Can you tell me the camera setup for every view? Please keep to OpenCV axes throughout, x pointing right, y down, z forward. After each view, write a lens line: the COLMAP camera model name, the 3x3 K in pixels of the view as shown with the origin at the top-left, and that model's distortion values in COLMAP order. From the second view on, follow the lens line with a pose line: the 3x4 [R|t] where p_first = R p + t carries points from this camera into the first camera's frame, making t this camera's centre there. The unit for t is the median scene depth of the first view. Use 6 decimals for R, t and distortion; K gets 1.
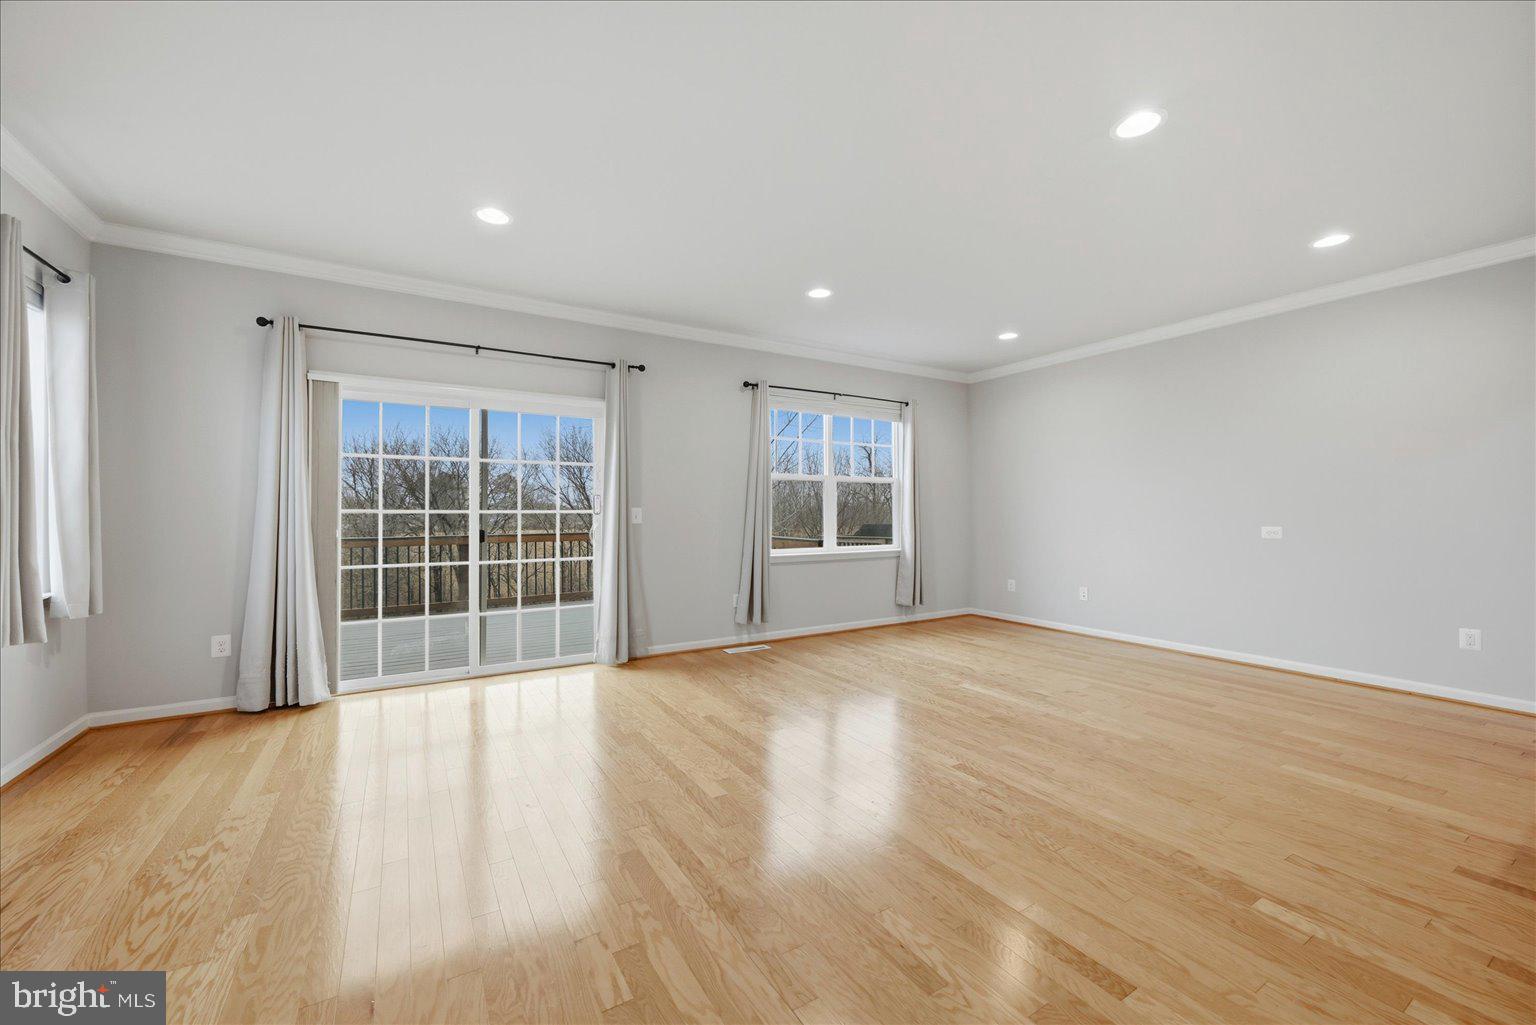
lens RADIAL K [[616.6, 0, 769.2], [0, 616.6, 513.9], [0, 0, 1]] dist [-0.000347, 0.000551]
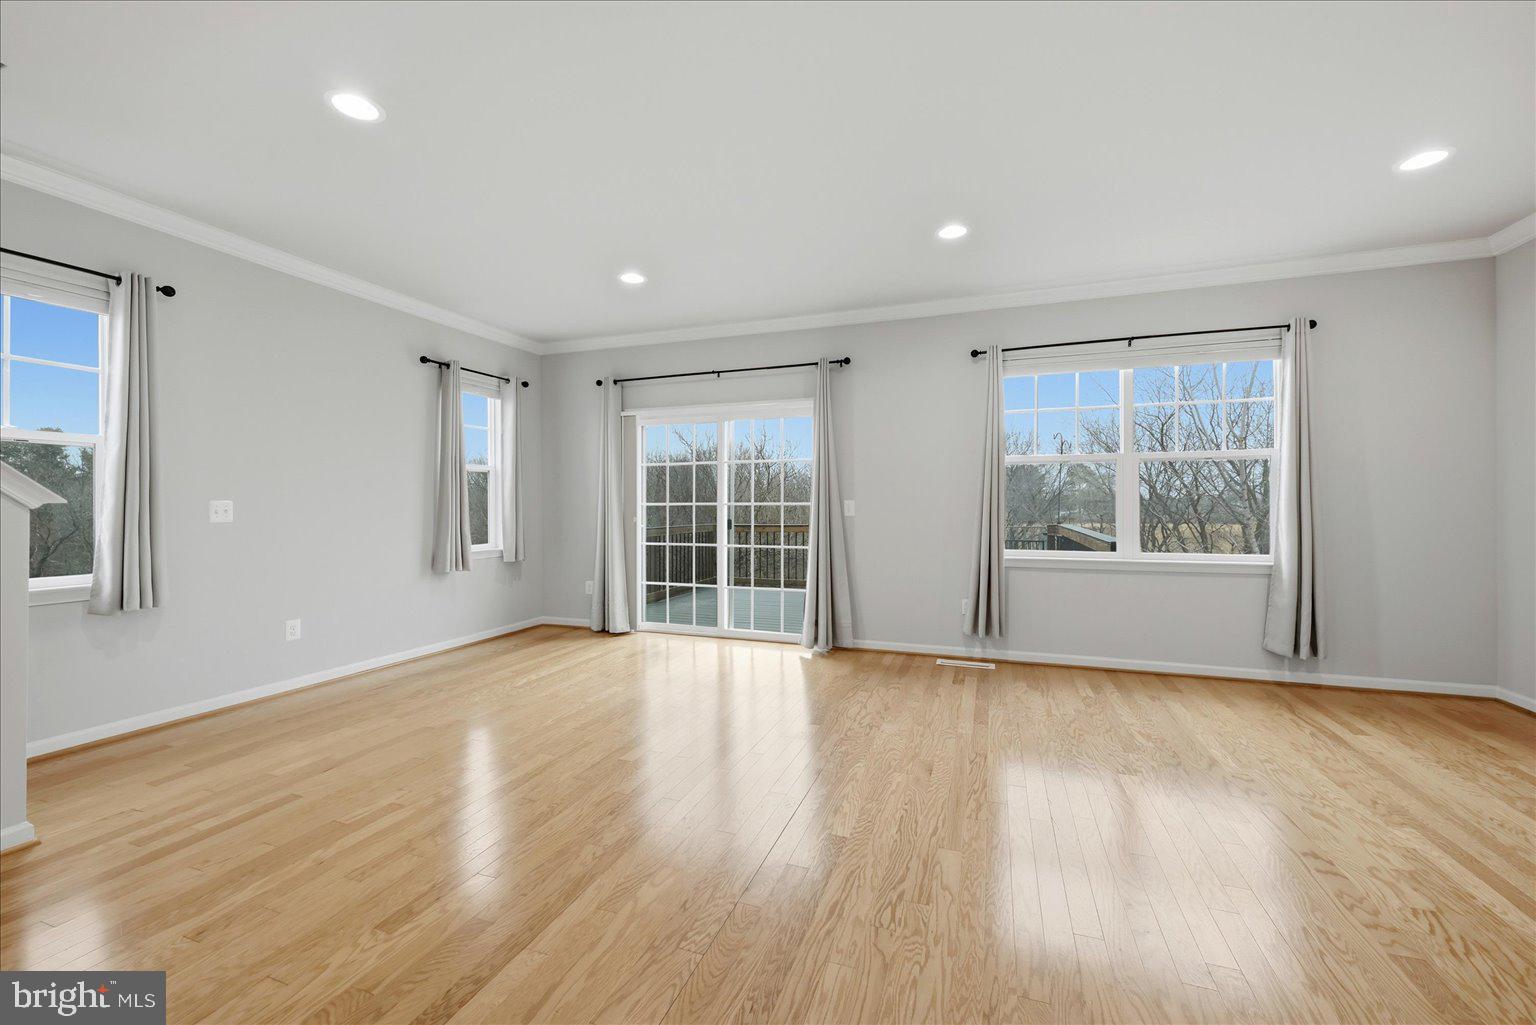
lens RADIAL K [[616.6, 0, 769.2], [0, 616.6, 513.9], [0, 0, 1]] dist [-0.000347, 0.000551]
pose [[0.616025, 0.010200, -0.787660, 0.509538], [0.000572, 0.999910, 0.013395, -0.001280], [0.787726, -0.008702, 0.615964, 0.279327]]
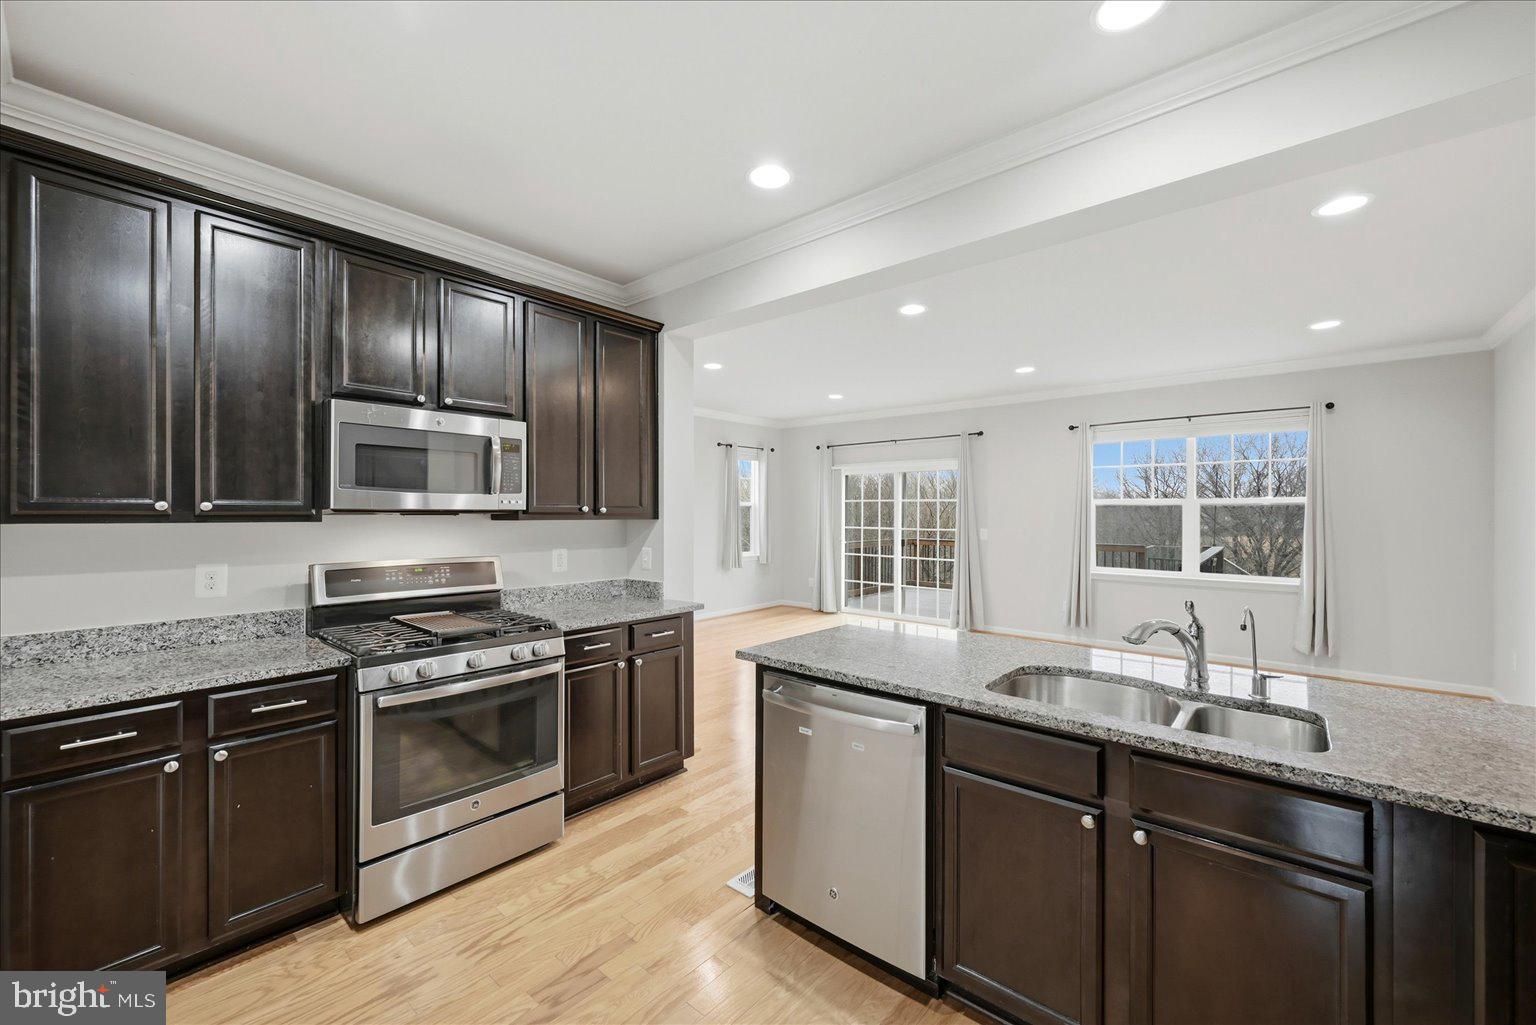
lens RADIAL K [[616.6, 0, 769.2], [0, 616.6, 513.9], [0, 0, 1]] dist [-0.000347, 0.000551]
pose [[0.295638, 0.005216, -0.955286, 1.045085], [-0.004364, 0.999982, 0.004109, -0.049179], [0.955290, 0.002955, 0.295655, 0.087884]]
